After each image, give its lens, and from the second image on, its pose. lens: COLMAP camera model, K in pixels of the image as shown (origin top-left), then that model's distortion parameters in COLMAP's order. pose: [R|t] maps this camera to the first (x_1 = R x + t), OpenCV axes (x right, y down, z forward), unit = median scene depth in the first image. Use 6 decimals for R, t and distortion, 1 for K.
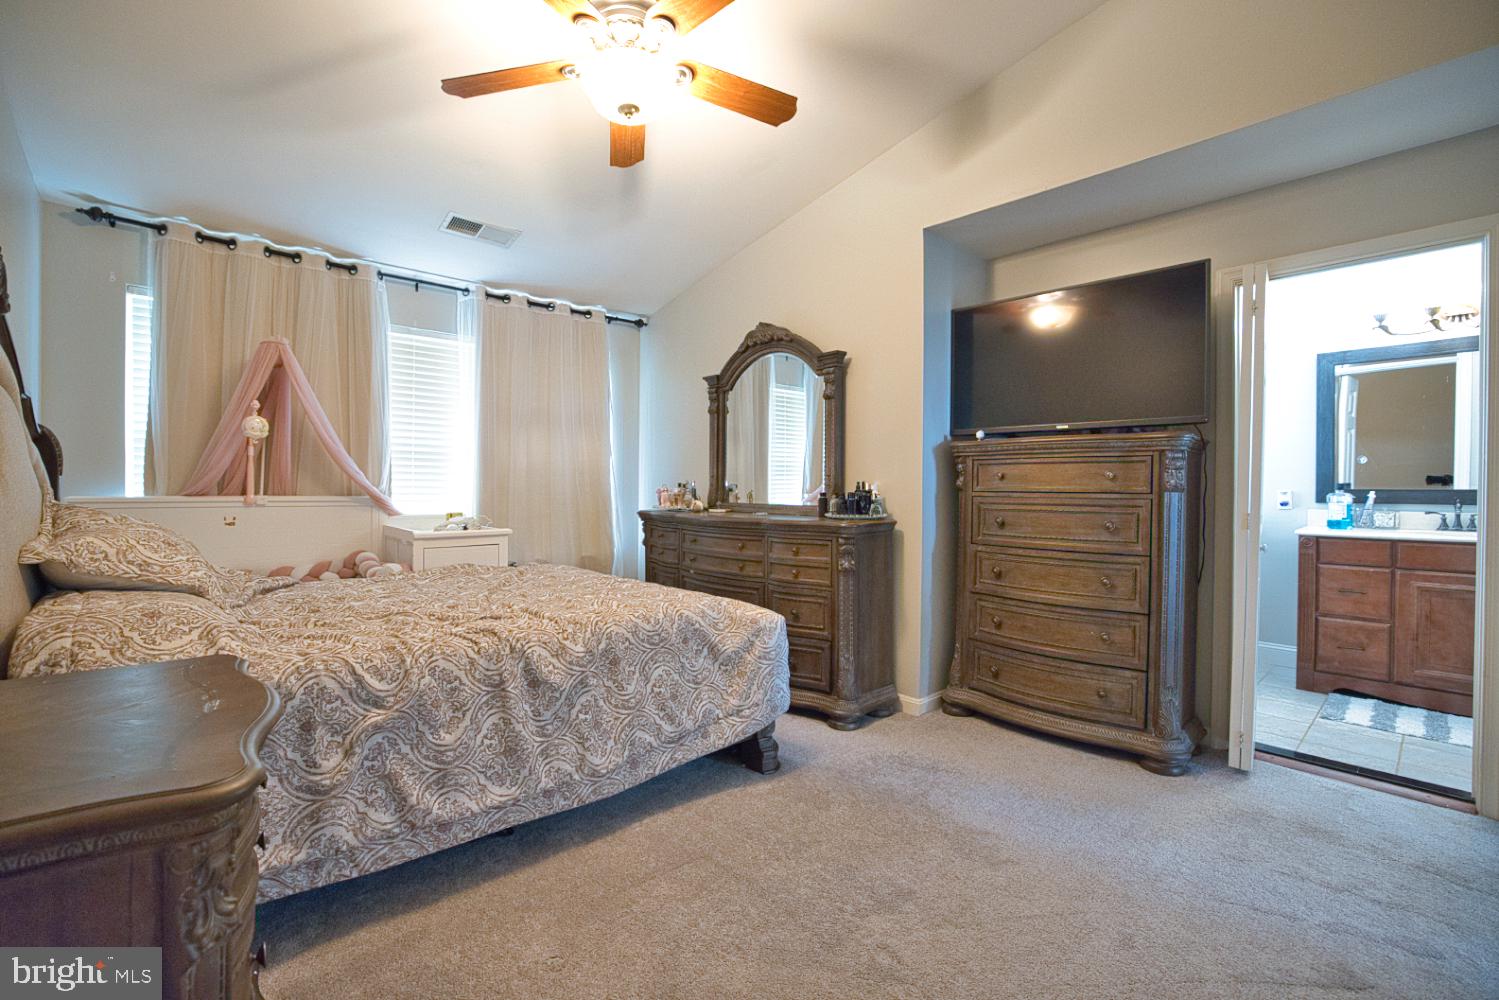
lens RADIAL K [[643.2, 0, 731.8], [0, 643.2, 494.6], [0, 0, 1]] dist [-0.048660, 0.019039]
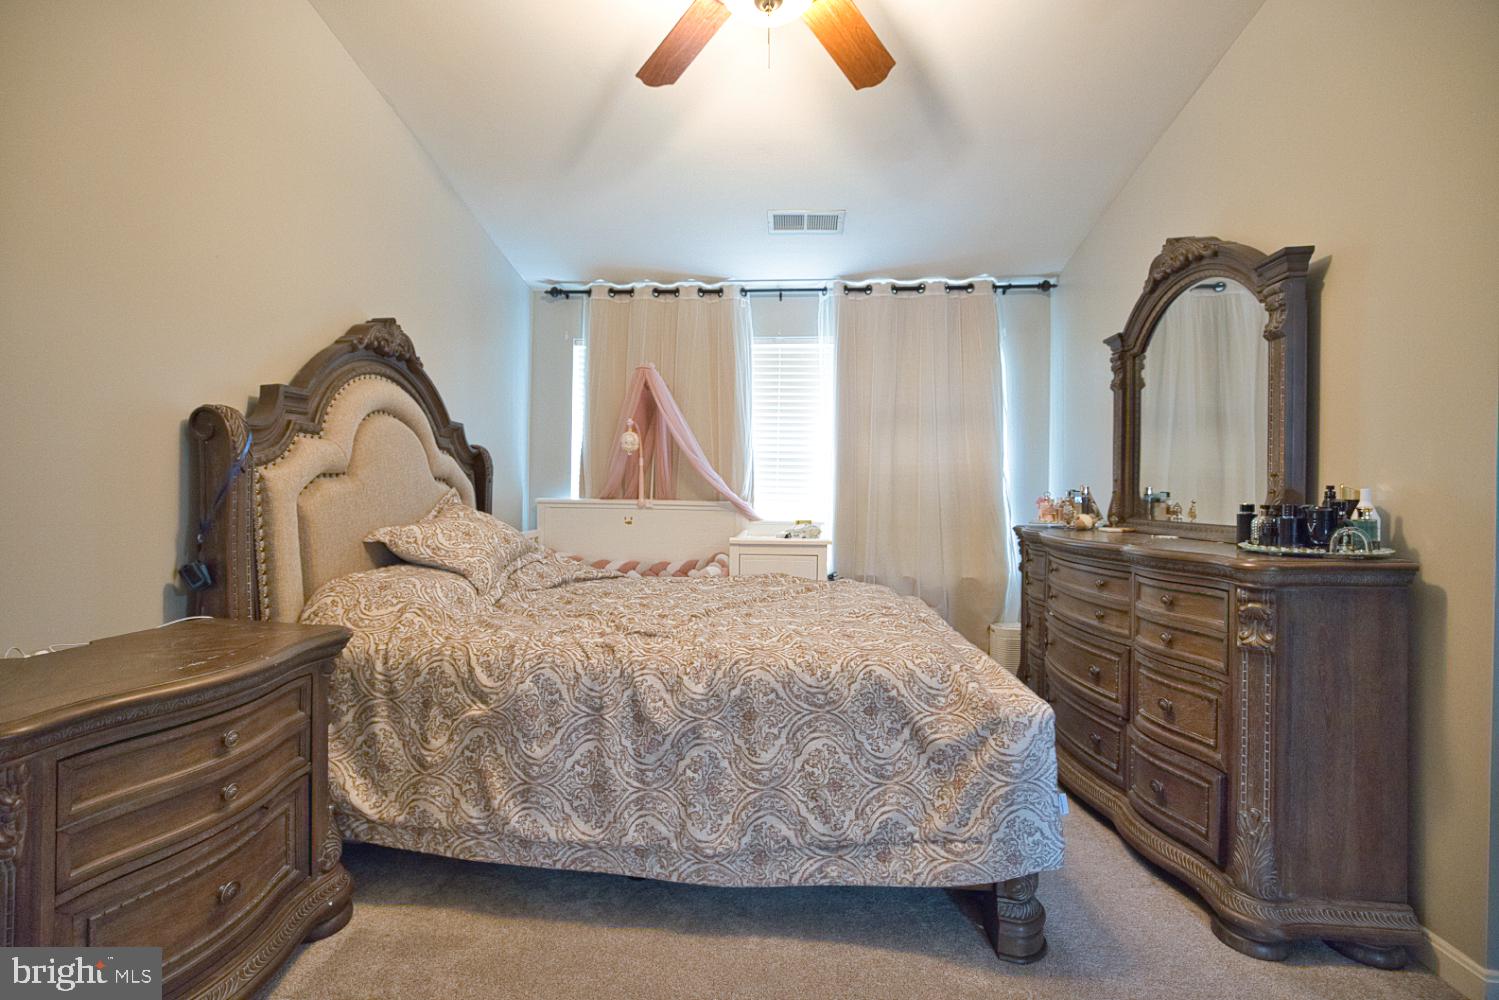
lens RADIAL K [[643.2, 0, 731.8], [0, 643.2, 494.6], [0, 0, 1]] dist [-0.048660, 0.019039]
pose [[0.682566, 0.005116, -0.730807, 0.326603], [-0.017355, 0.999807, -0.009210, 0.001139], [0.730618, 0.018970, 0.682523, 0.403674]]
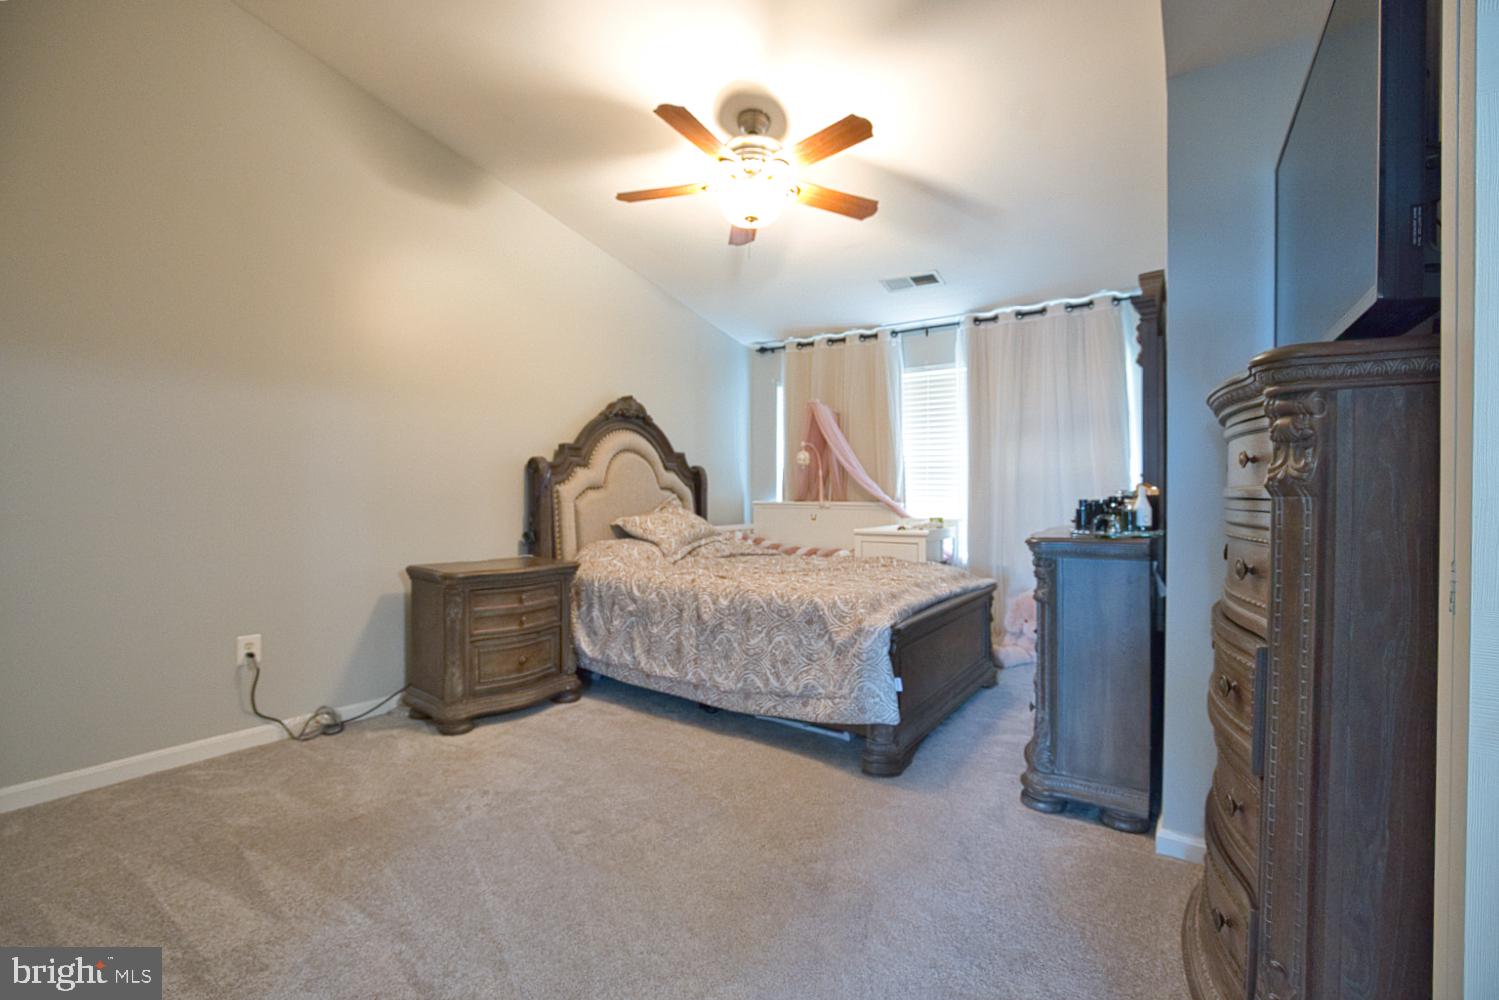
lens RADIAL K [[663.8, 0, 733.0], [0, 663.8, 494.3], [0, 0, 1]] dist [-0.047793, 0.016752]
pose [[0.219264, -0.005690, -0.975649, 1.083274], [-0.010800, 0.999908, -0.008259, 0.001295], [0.975606, 0.012348, 0.219183, 0.579654]]
